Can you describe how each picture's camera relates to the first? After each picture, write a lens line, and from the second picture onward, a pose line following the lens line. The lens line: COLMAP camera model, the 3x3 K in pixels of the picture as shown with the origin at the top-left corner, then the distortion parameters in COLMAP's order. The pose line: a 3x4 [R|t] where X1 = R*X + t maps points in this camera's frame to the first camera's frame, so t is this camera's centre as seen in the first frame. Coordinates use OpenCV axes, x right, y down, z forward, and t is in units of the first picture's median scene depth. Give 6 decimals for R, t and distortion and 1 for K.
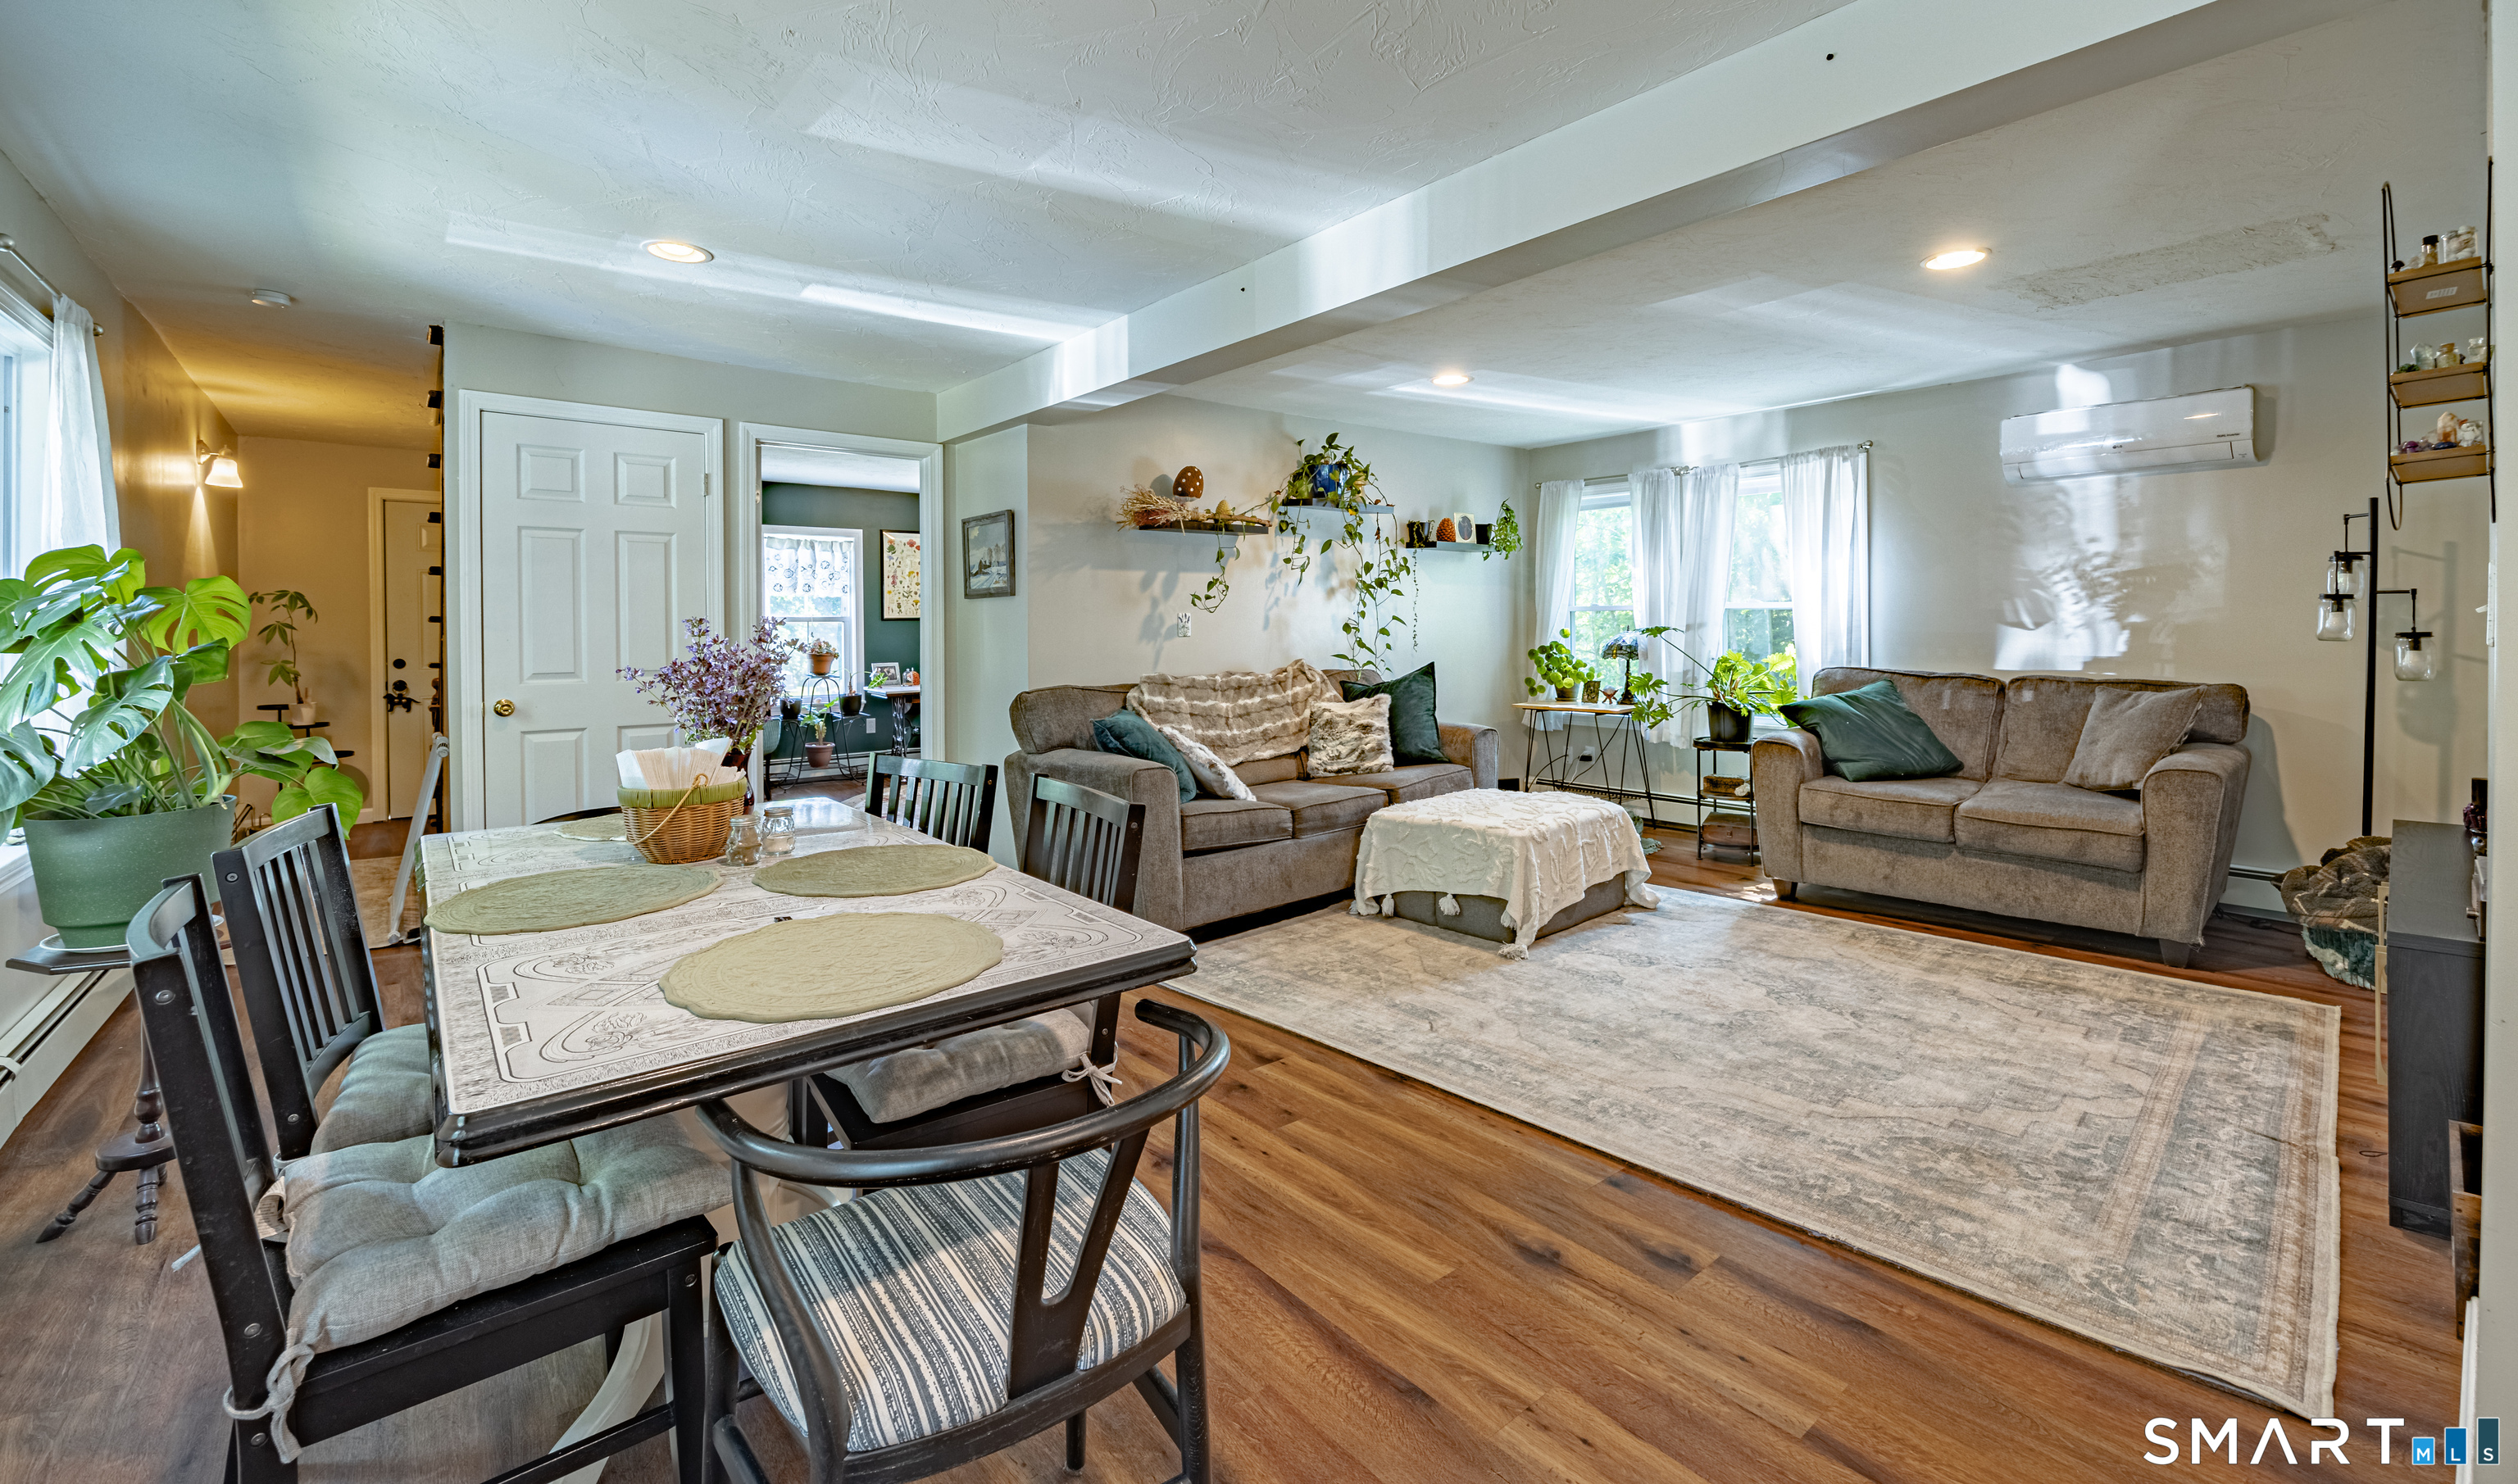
lens RADIAL K [[1046.3, 0, 1251.4], [0, 1046.3, 642.5], [0, 0, 1]] dist [-0.014421, -0.000215]
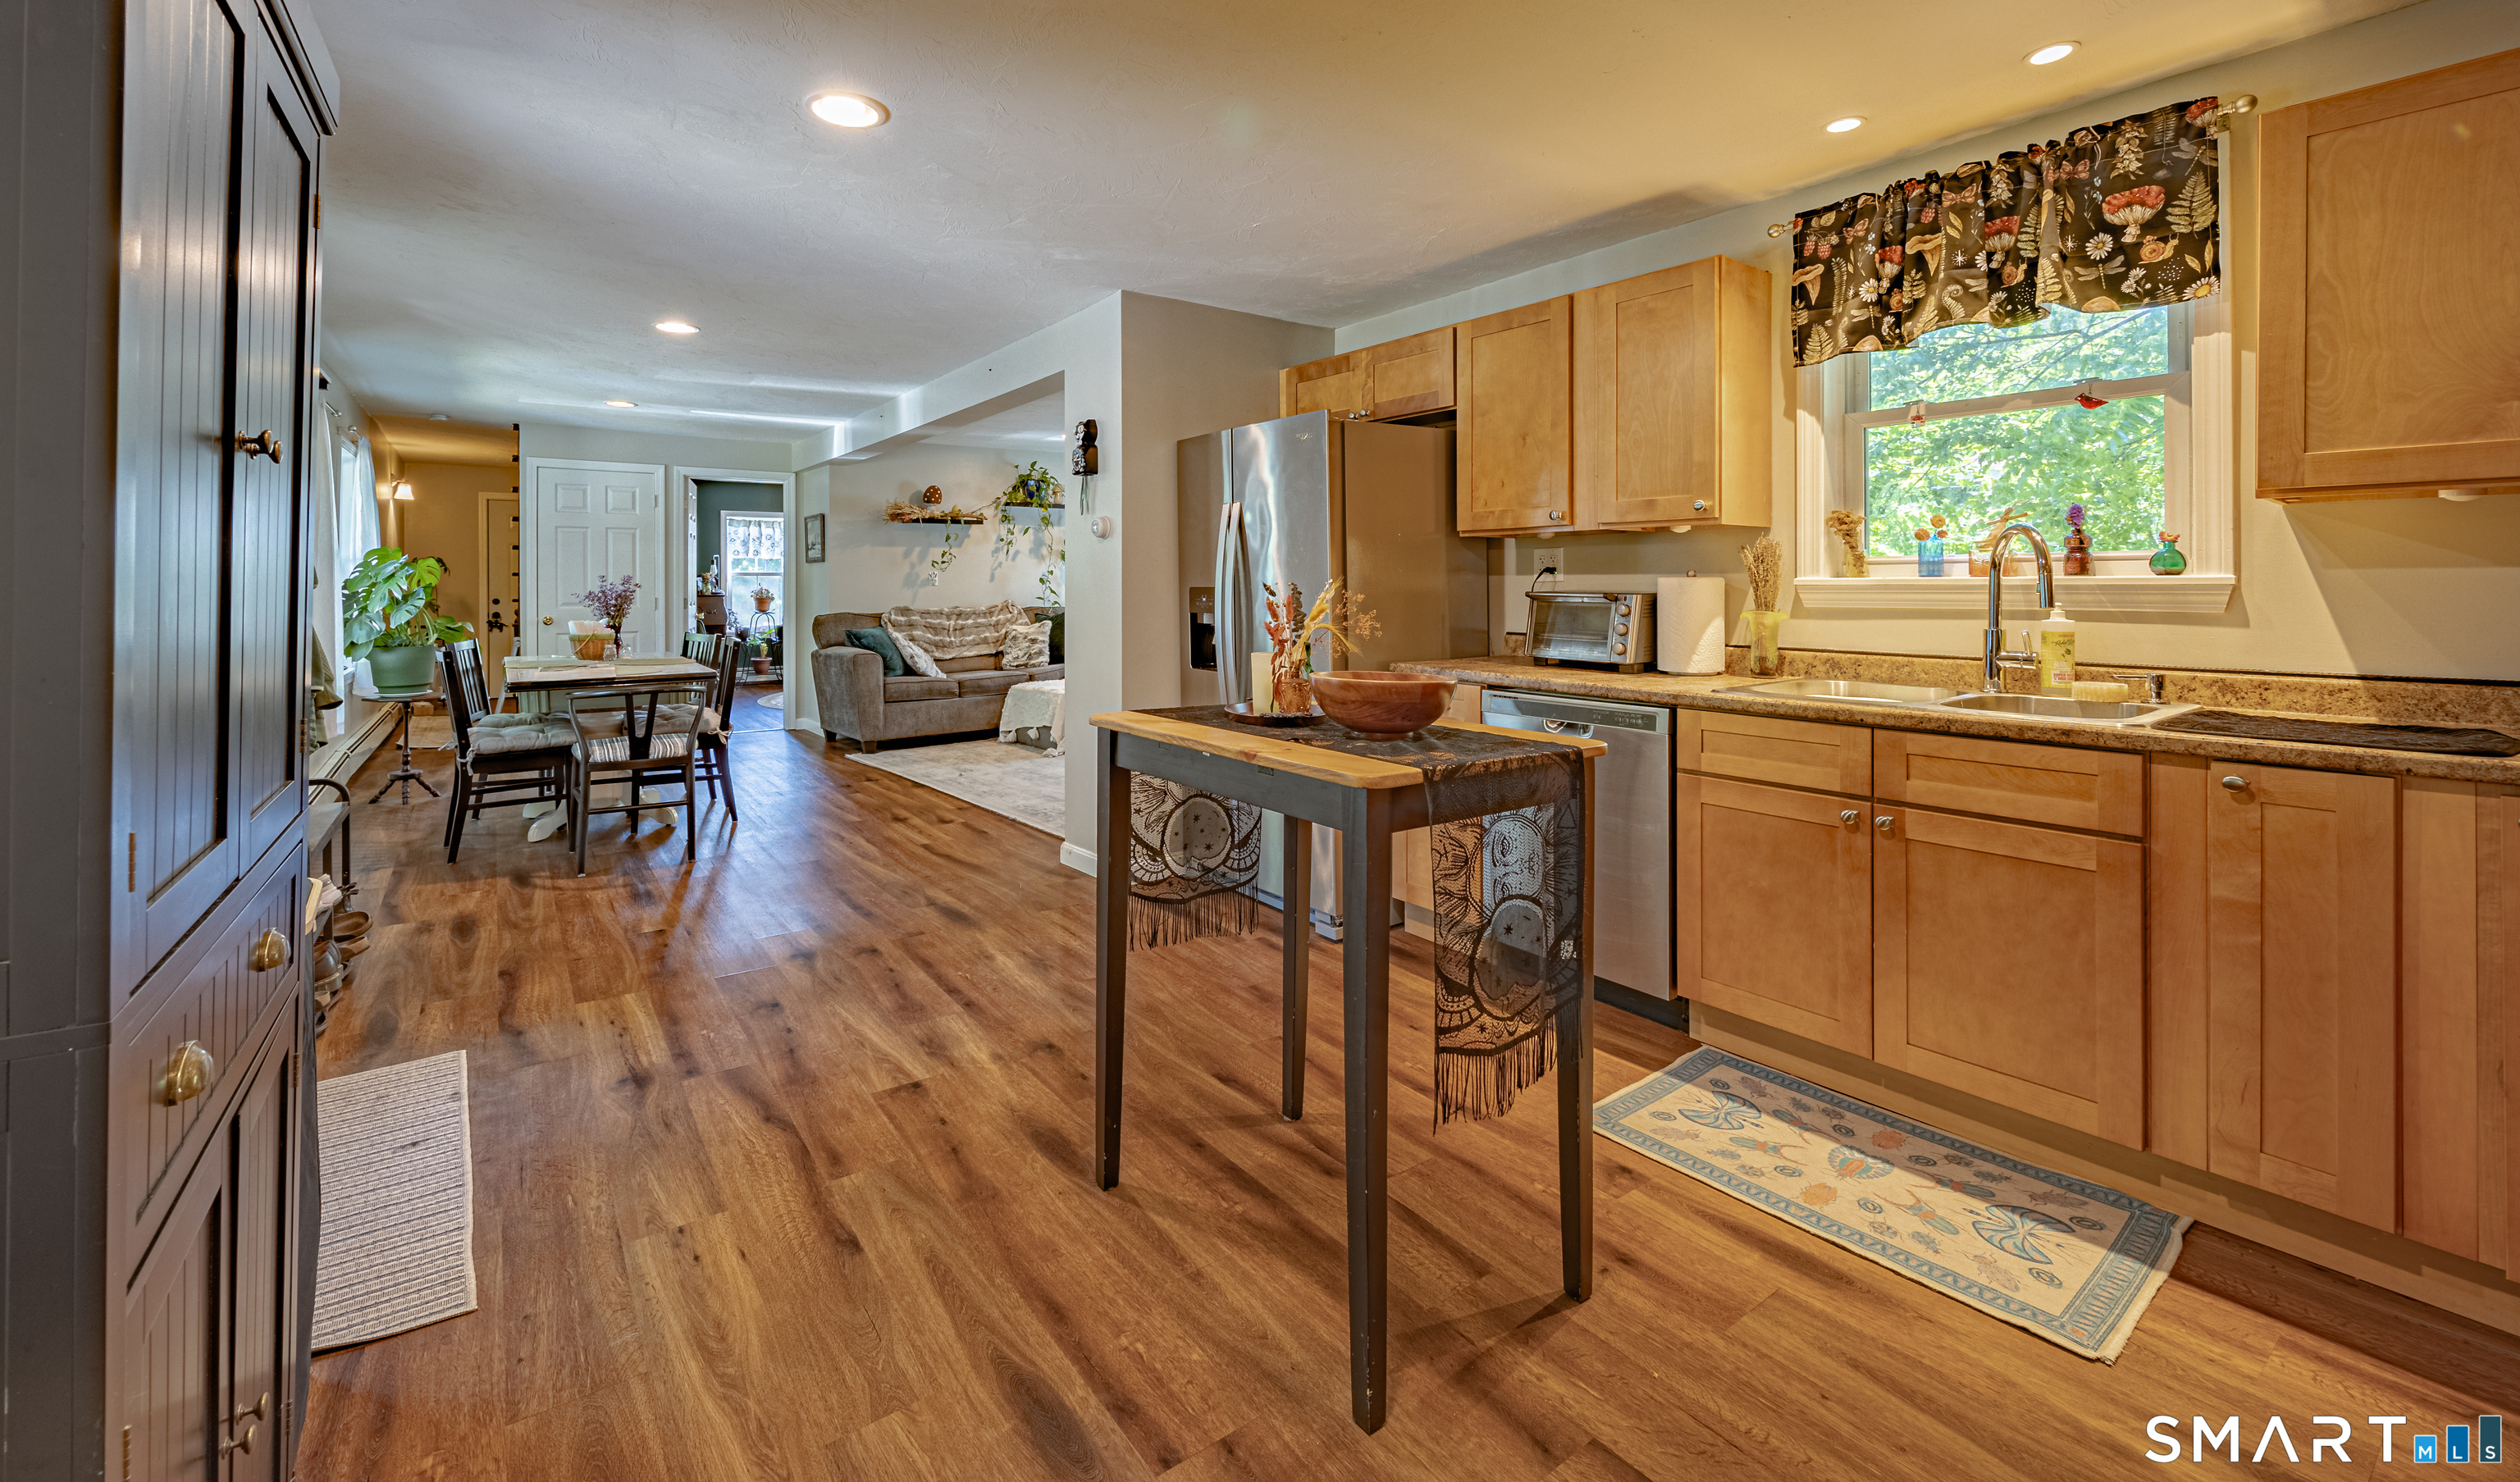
lens RADIAL K [[1005.7, 0, 1172.2], [0, 1005.7, 588.4], [0, 0, 1]] dist [-0.009897, 0.000072]
pose [[0.995654, 0.003788, -0.093051, 0.478331], [-0.004451, 0.999966, -0.006924, 0.008315], [0.093021, 0.007308, 0.995637, -0.585989]]
